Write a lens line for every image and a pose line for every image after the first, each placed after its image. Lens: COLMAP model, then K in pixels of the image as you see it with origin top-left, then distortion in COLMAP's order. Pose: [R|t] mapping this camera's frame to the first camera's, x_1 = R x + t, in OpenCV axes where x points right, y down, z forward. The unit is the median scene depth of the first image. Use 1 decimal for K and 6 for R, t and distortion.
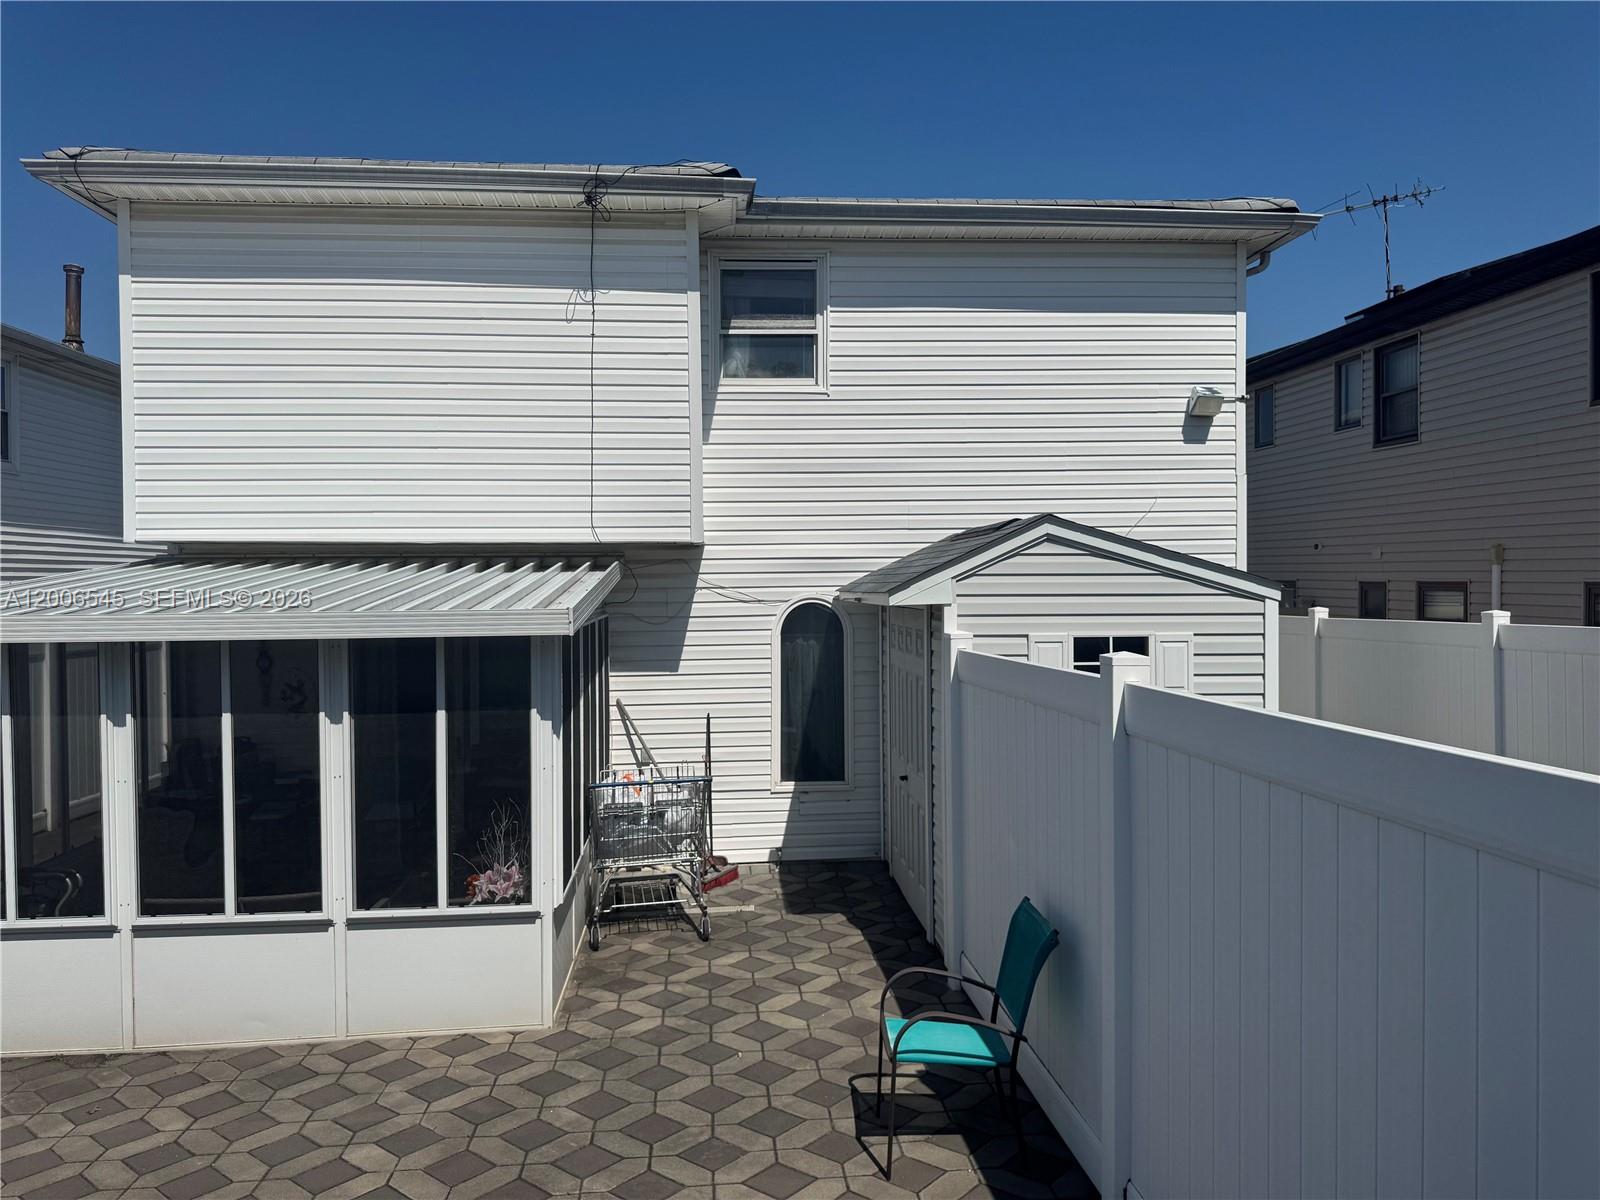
lens RADIAL K [[1163.2, 0, 800.0], [0, 1163.2, 600.0], [0, 0, 1]] dist [0.005141, -0.031418]
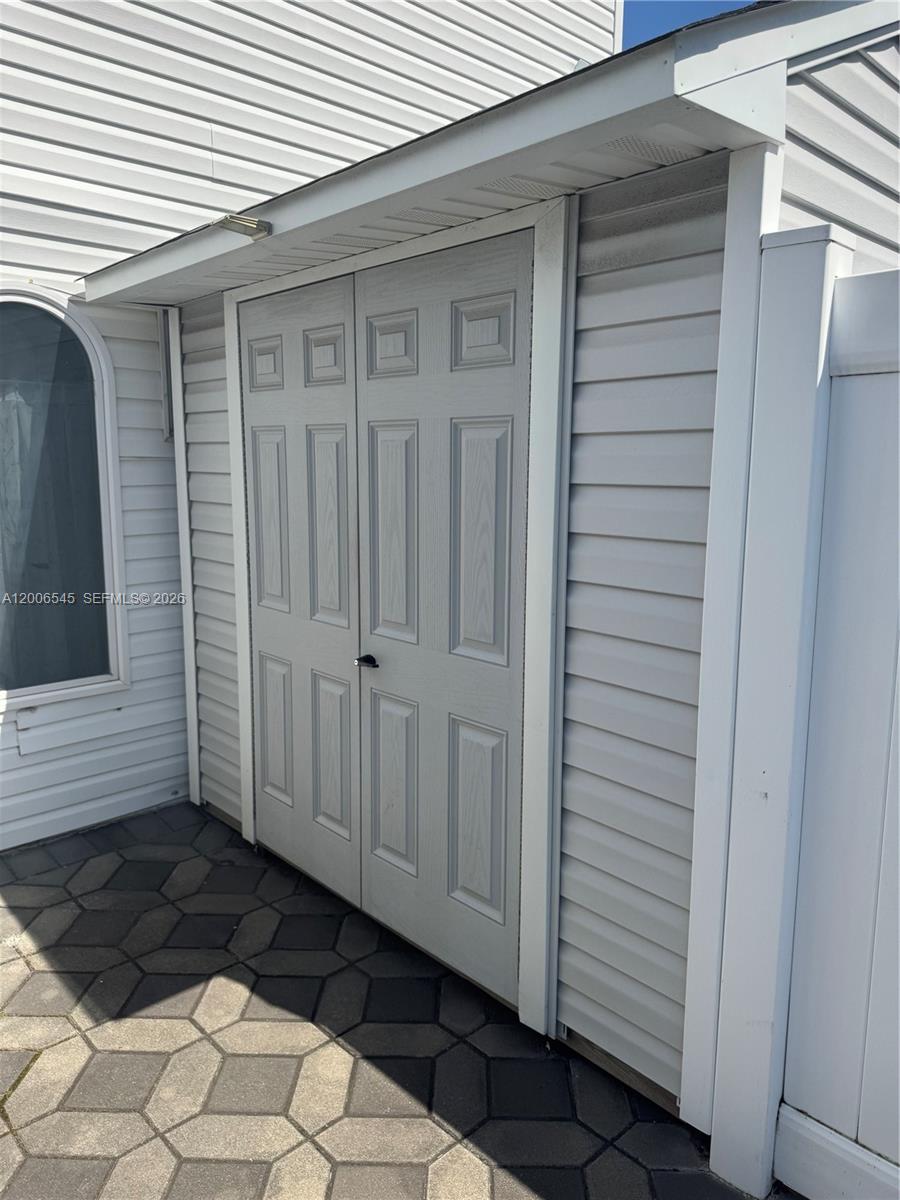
lens RADIAL K [[845.9, 0, 450.0], [0, 845.9, 600.0], [0, 0, 1]] dist [-0.000190, 0.000957]
pose [[0.776309, -0.090302, 0.623851, -0.064367], [-0.000057, 0.989675, 0.143327, 0.059328], [-0.630353, -0.111302, 0.768289, 0.529867]]
